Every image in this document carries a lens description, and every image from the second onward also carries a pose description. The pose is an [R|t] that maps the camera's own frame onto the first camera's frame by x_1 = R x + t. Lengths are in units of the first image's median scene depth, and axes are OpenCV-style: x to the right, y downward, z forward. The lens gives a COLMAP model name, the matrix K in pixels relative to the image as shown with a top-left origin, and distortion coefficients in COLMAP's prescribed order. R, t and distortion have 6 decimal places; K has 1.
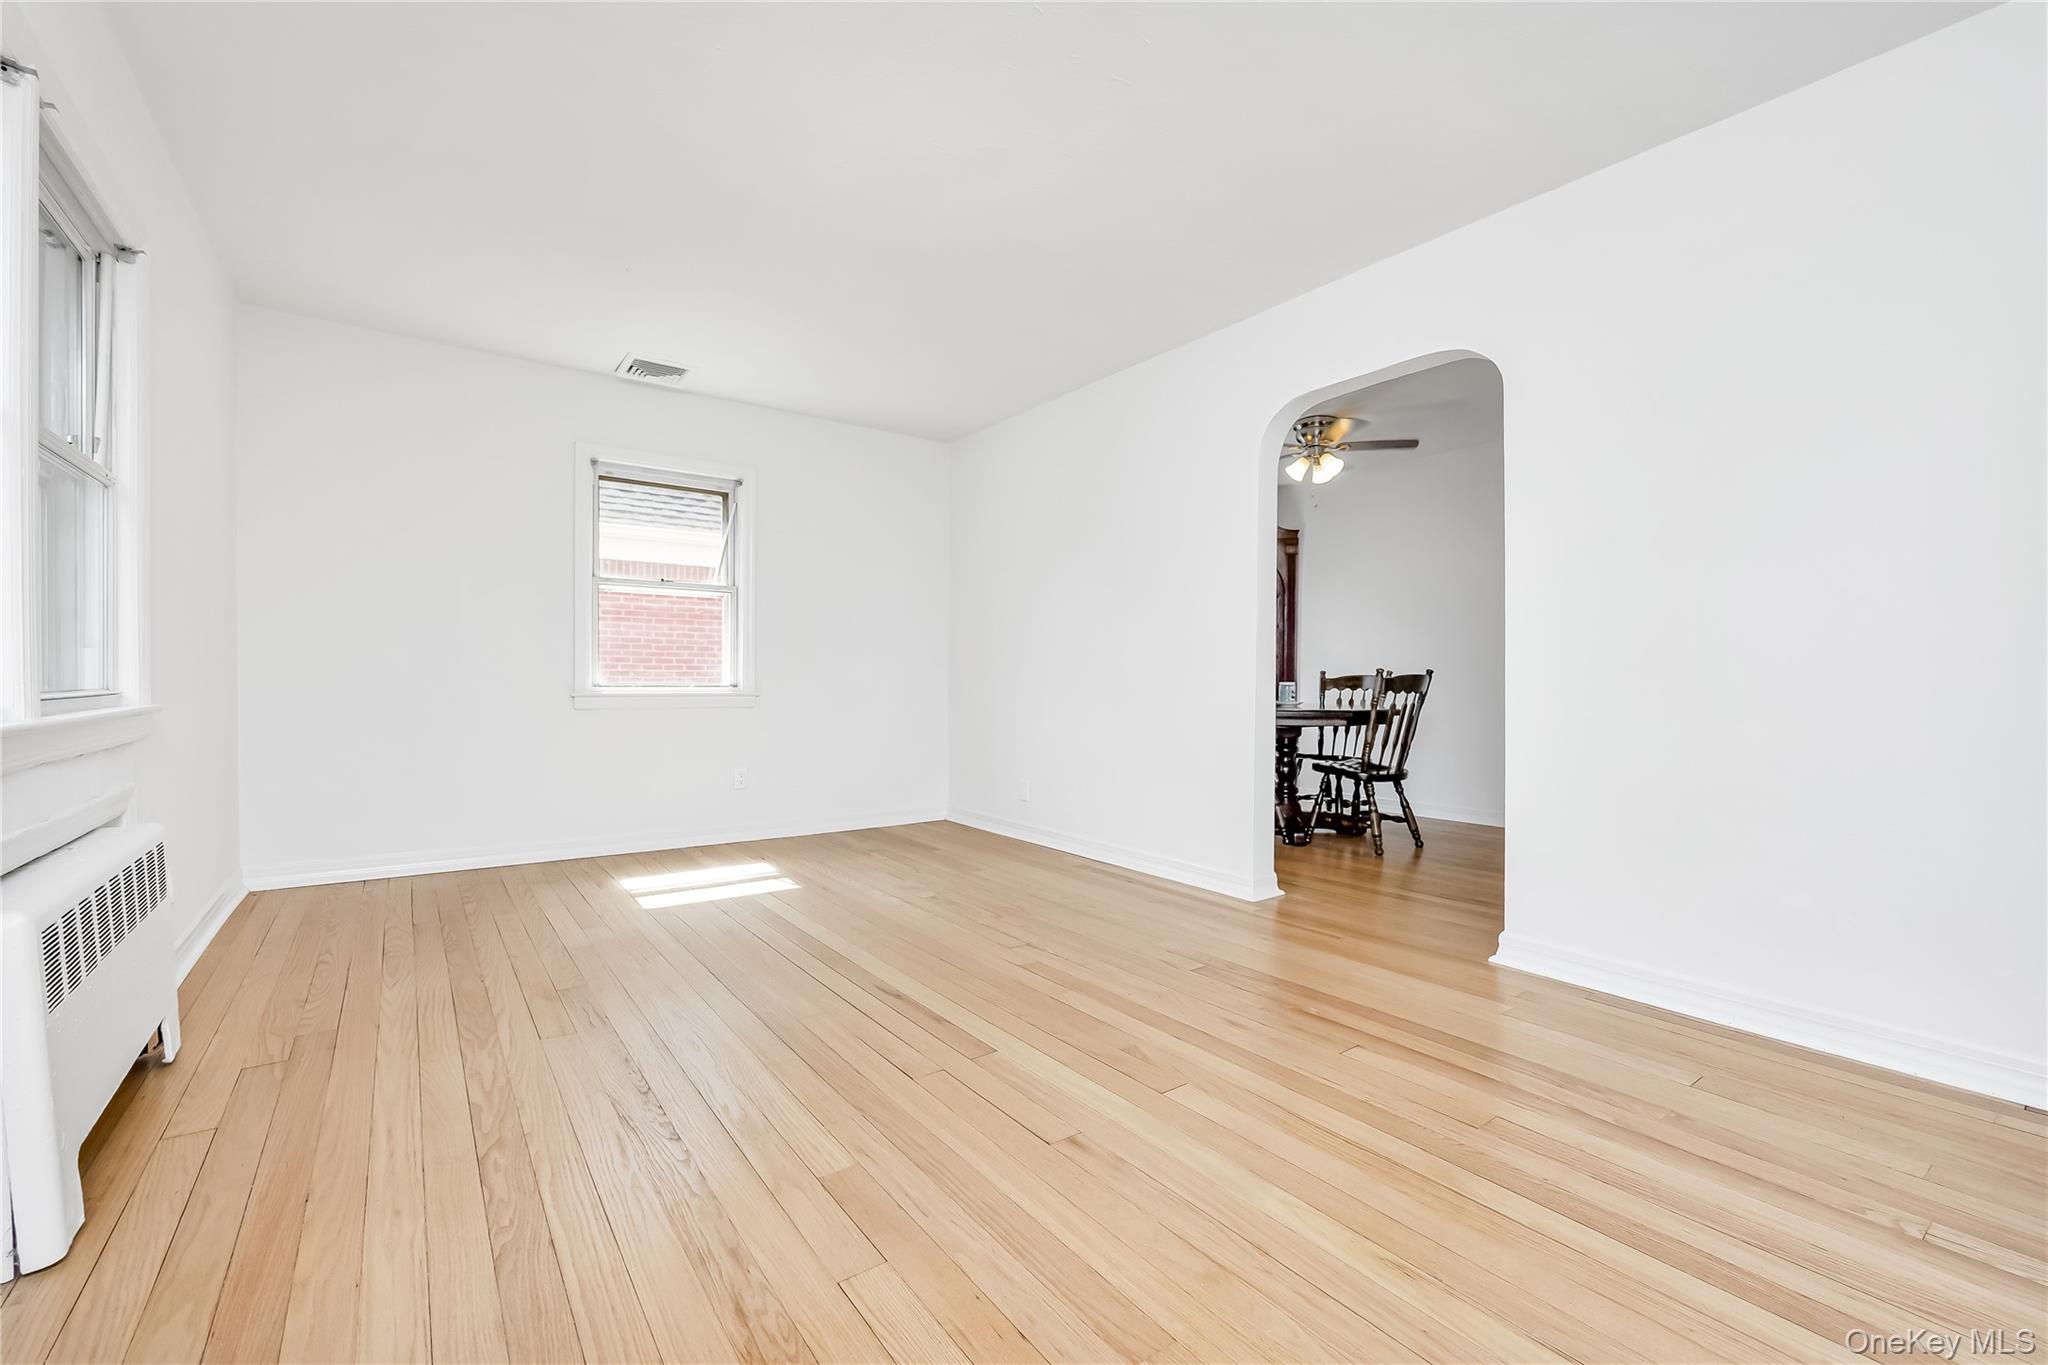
lens RADIAL K [[843.1, 0, 1042.6], [0, 843.1, 693.7], [0, 0, 1]] dist [-0.003288, -0.000261]
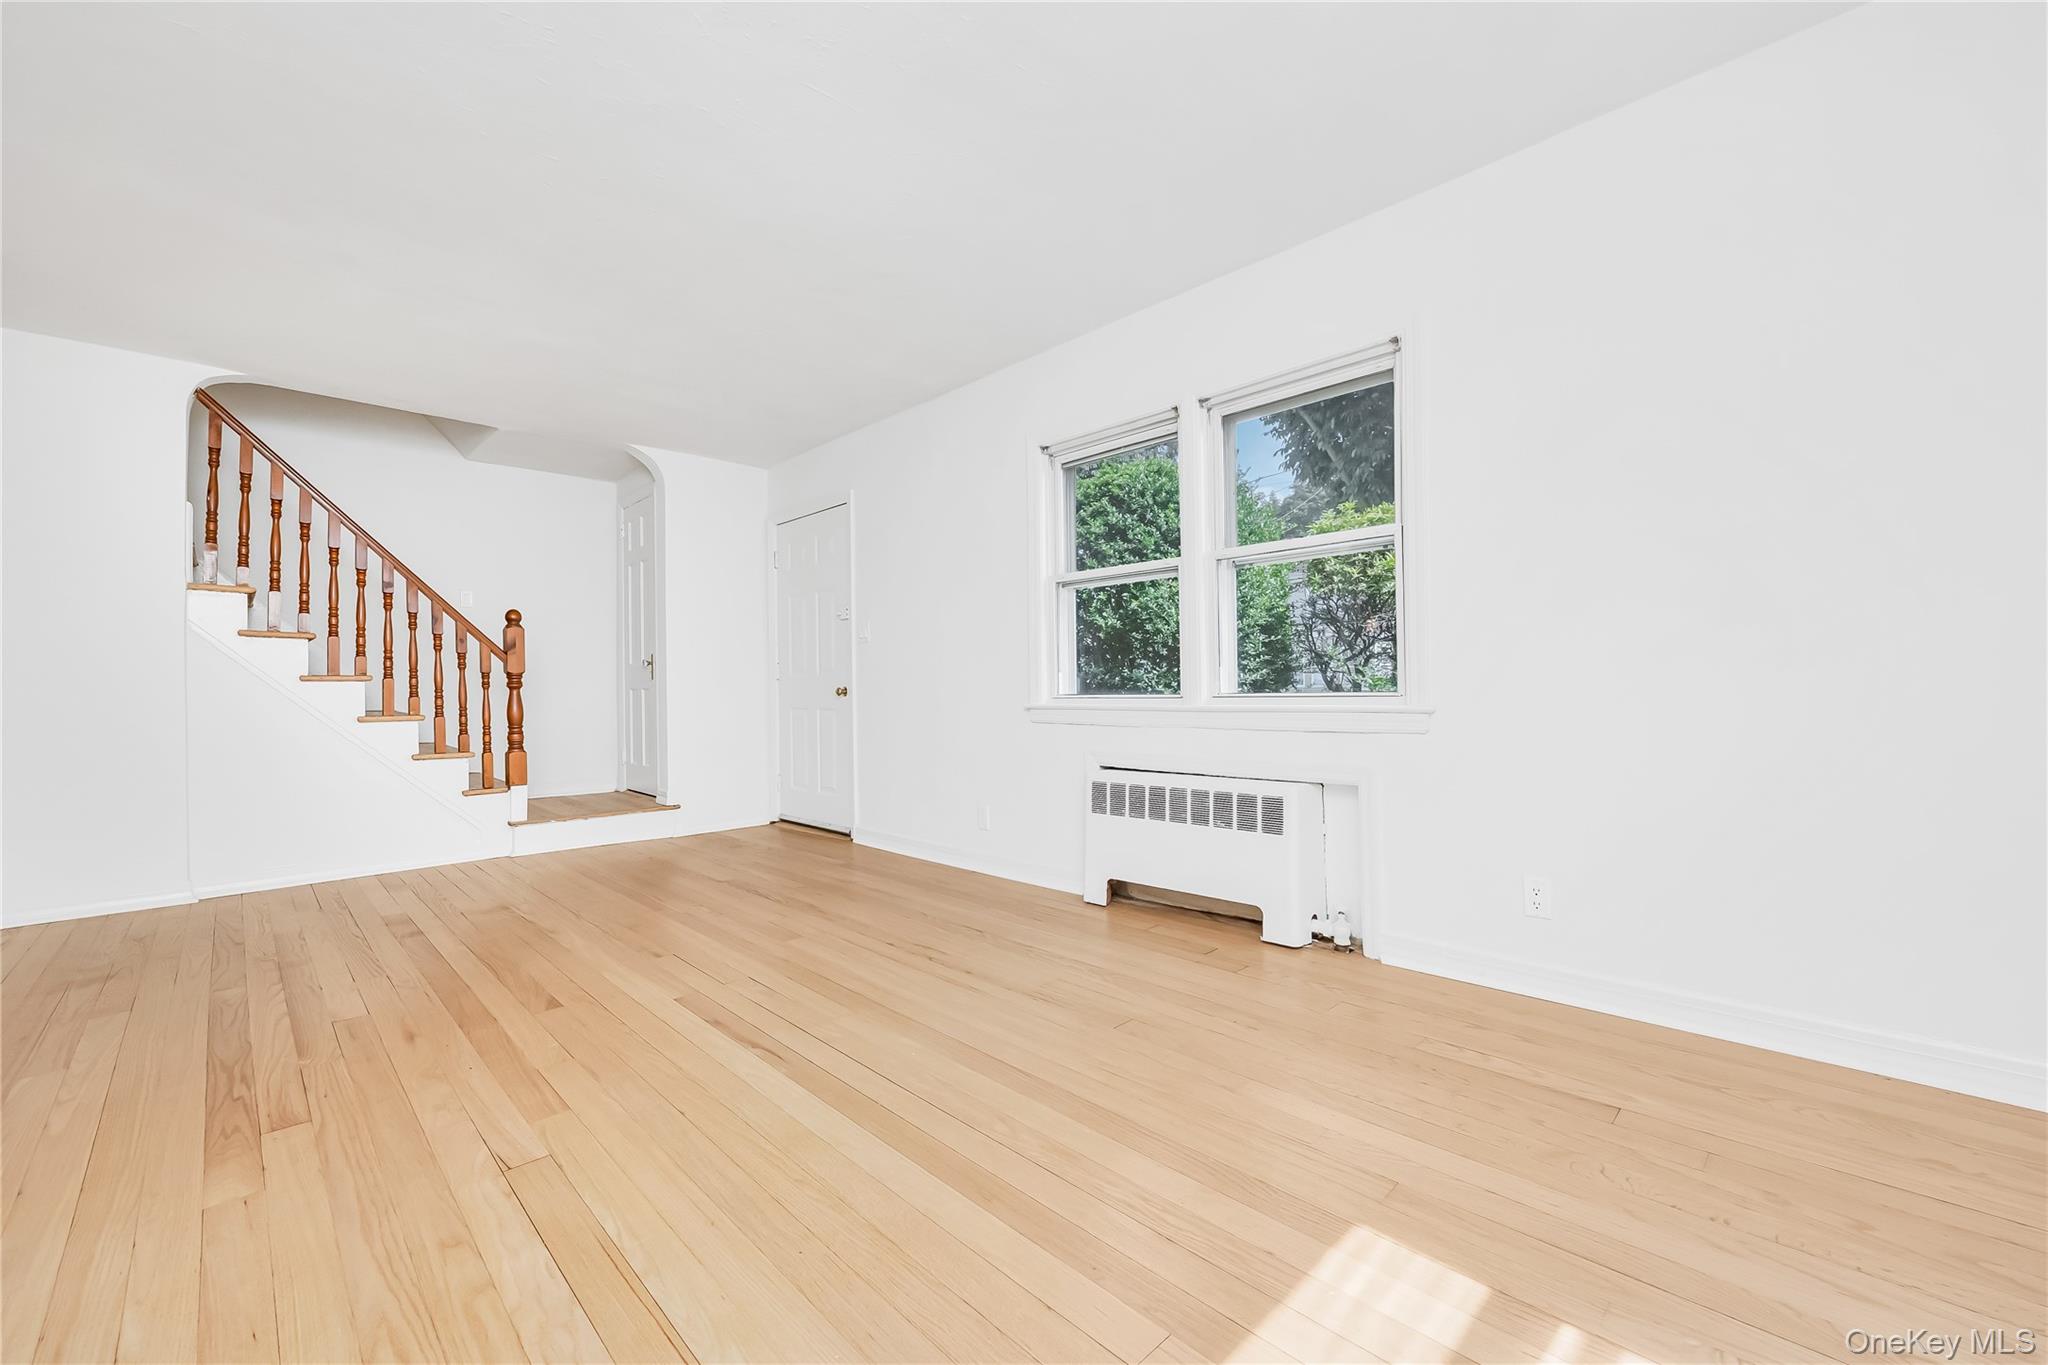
lens RADIAL K [[843.1, 0, 1037.6], [0, 843.1, 688.2], [0, 0, 1]] dist [-0.003288, -0.000261]
pose [[-0.991221, 0.008869, -0.131920, -0.294858], [0.007058, 0.999874, 0.014191, -0.025385], [0.132029, 0.013135, -0.991159, 1.602796]]
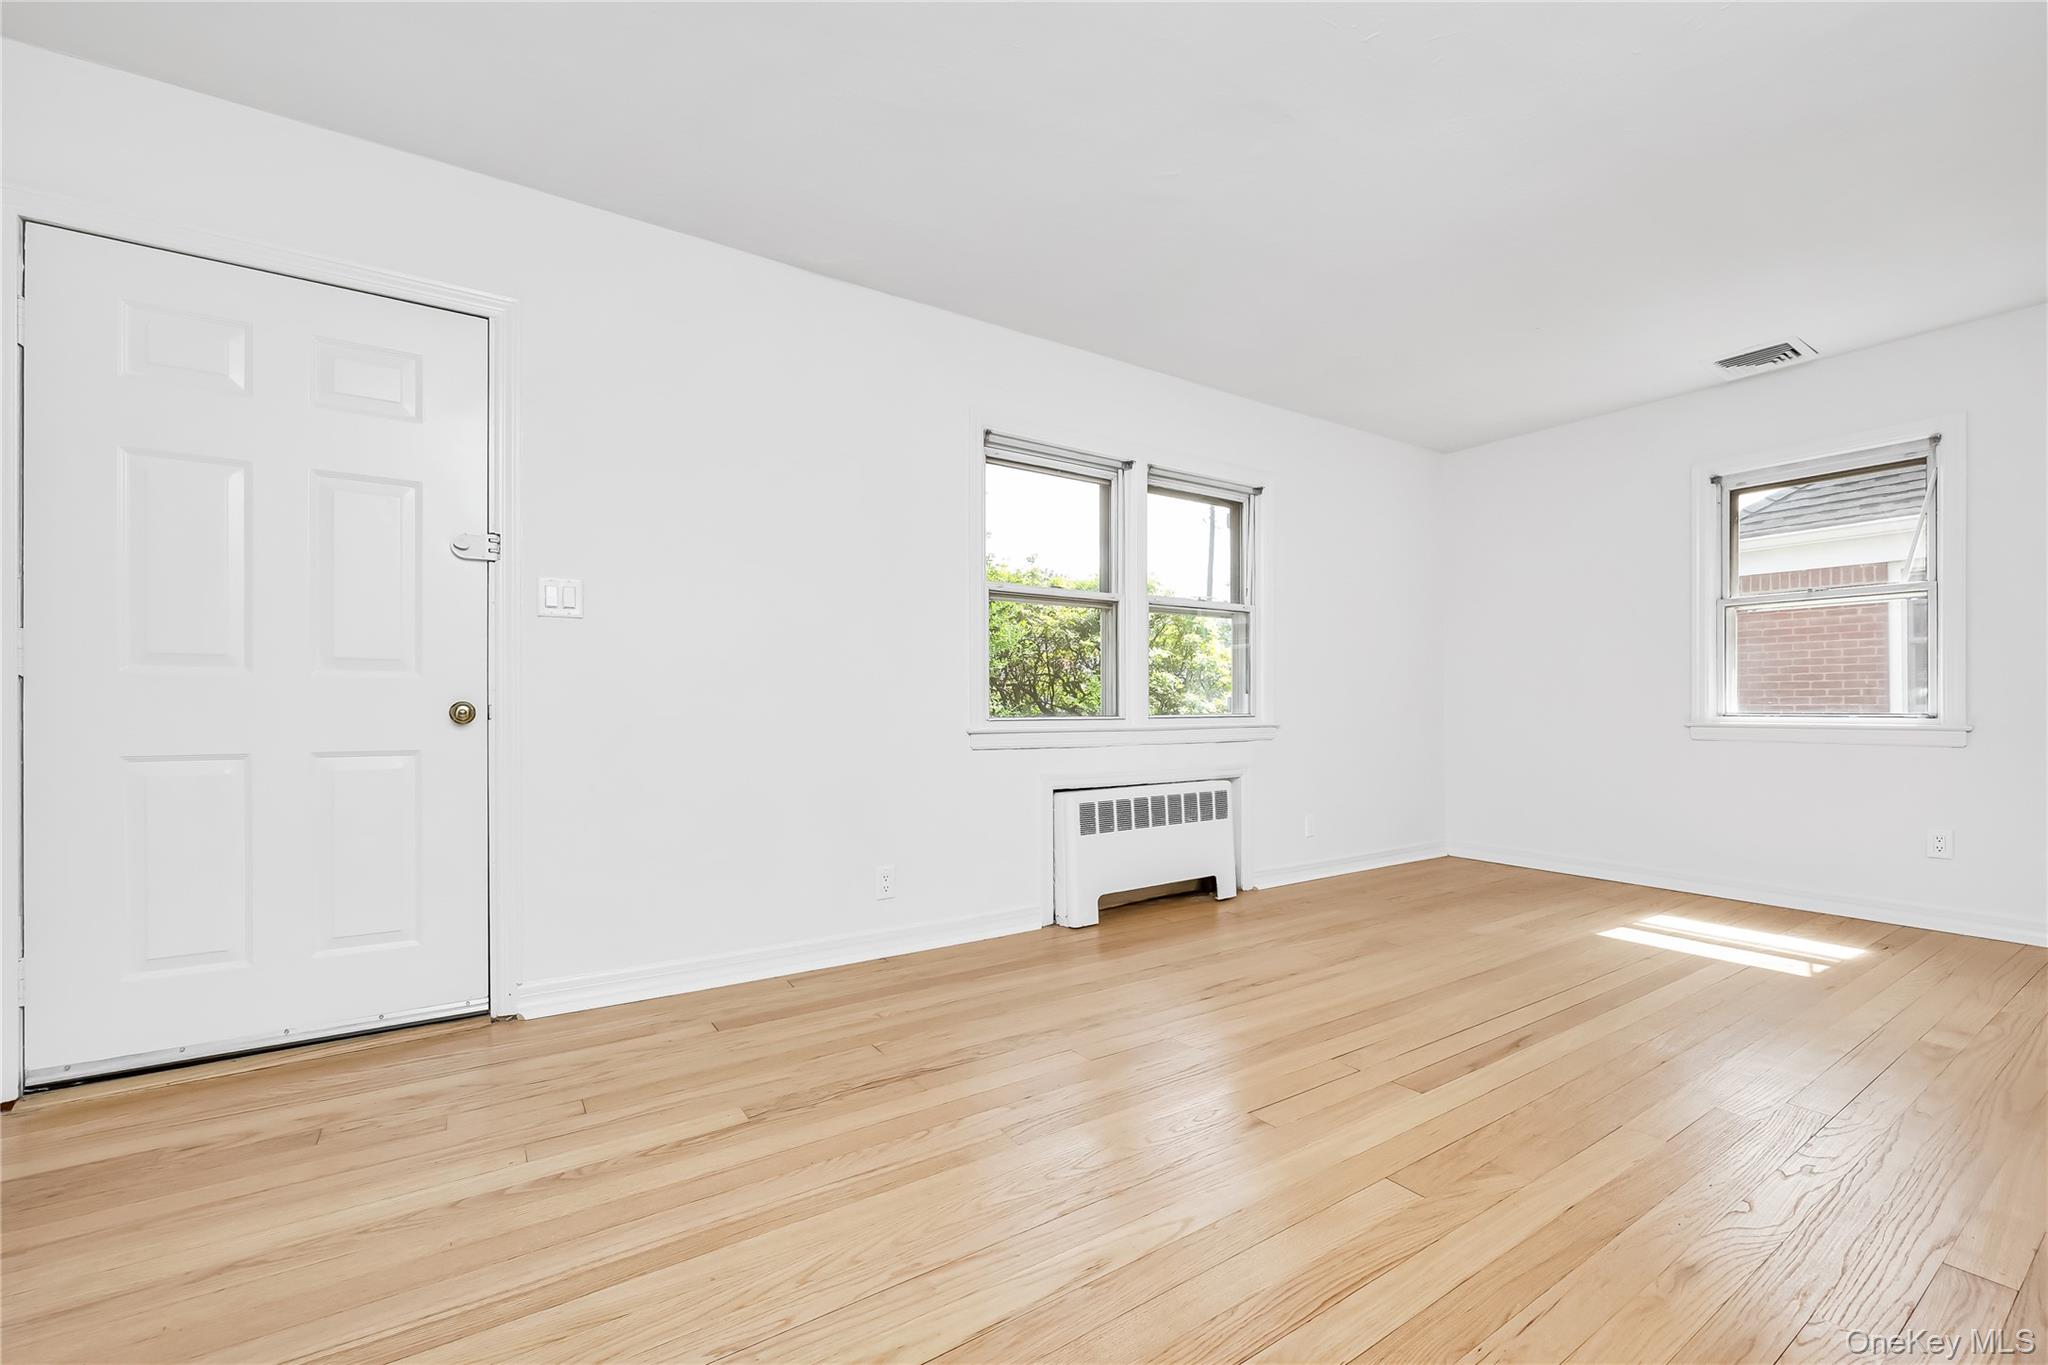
lens RADIAL K [[843.1, 0, 1046.2], [0, 843.1, 708.9], [0, 0, 1]] dist [-0.003288, -0.000261]
pose [[-0.034714, -0.003314, -0.999392, 0.654468], [-0.014291, 0.999894, -0.002819, -0.004786], [0.999295, 0.014184, -0.034757, 0.424239]]
